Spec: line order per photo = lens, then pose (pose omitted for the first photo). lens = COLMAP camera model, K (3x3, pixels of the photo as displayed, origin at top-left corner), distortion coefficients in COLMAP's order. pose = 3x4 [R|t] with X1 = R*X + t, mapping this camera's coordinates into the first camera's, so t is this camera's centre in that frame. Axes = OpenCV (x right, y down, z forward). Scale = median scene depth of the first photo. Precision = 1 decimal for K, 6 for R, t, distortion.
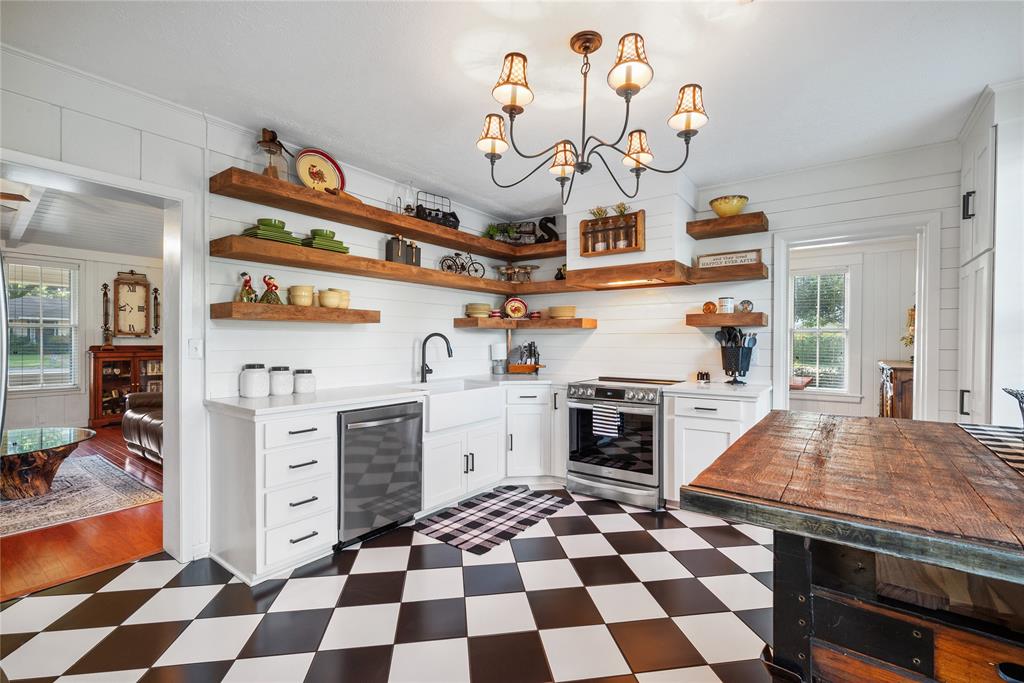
lens RADIAL K [[455.8, 0, 515.0], [0, 455.8, 341.8], [0, 0, 1]] dist [0.003420, 0.000524]
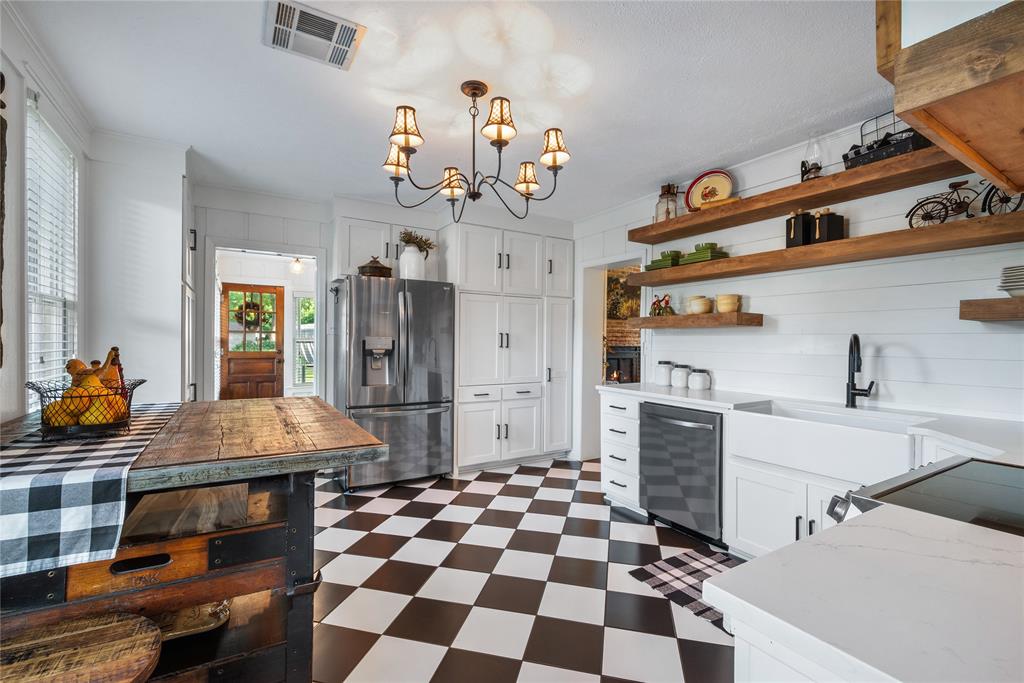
lens RADIAL K [[455.8, 0, 519.5], [0, 455.8, 342.8], [0, 0, 1]] dist [0.003420, 0.000524]
pose [[-0.360624, -0.006102, -0.932691, 0.689965], [-0.015465, 0.999880, -0.000562, 0.001398], [0.932583, 0.014221, -0.360675, 0.887199]]
